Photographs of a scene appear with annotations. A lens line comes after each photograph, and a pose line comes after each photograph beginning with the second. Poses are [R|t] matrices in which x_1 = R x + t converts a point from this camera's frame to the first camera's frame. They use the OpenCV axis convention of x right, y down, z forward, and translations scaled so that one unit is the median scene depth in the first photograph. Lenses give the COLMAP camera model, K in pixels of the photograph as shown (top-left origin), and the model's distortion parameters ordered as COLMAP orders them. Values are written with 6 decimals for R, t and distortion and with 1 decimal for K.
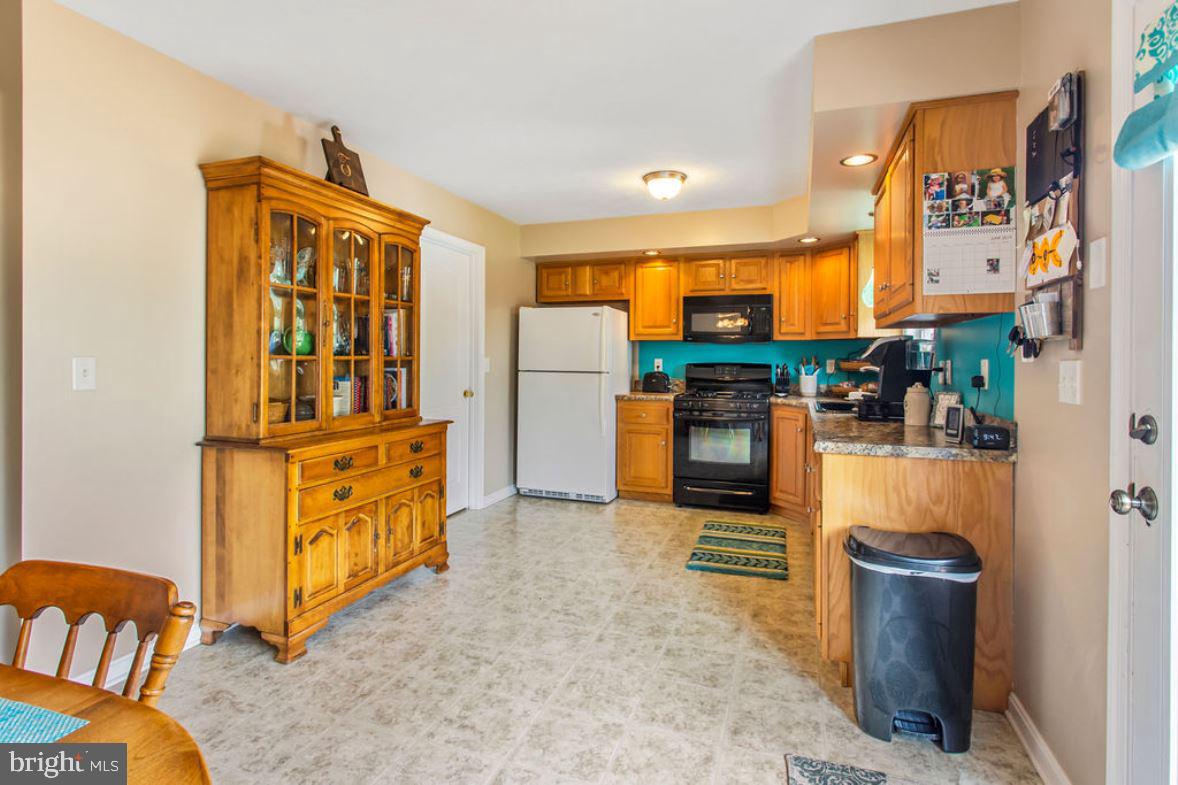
lens RADIAL K [[555.9, 0, 584.4], [0, 555.9, 388.9], [0, 0, 1]] dist [0.001297, 0.000875]
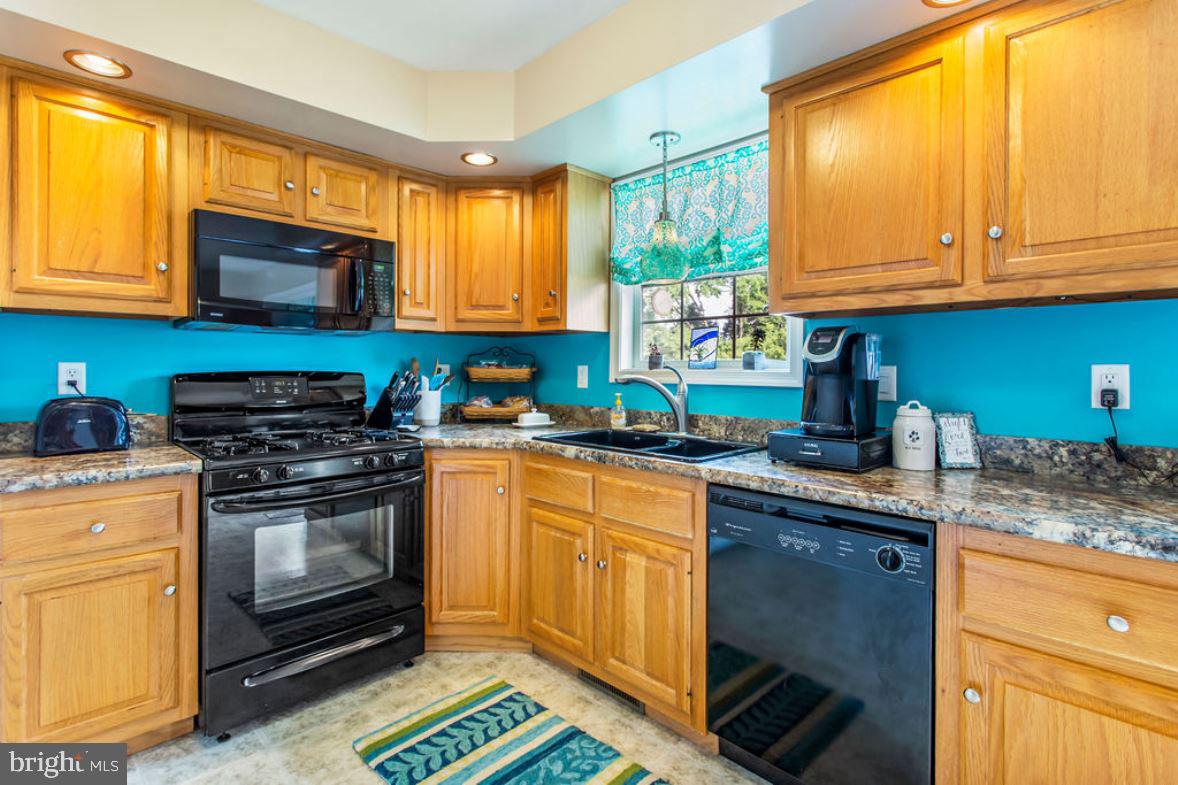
lens RADIAL K [[562.2, 0, 585.7], [0, 562.2, 372.3], [0, 0, 1]] dist [-0.000835, -0.000215]
pose [[0.421710, -0.013896, 0.906624, -0.075149], [0.047672, 0.998839, -0.006864, -0.031058], [-0.905477, 0.046116, 0.421883, 0.583522]]
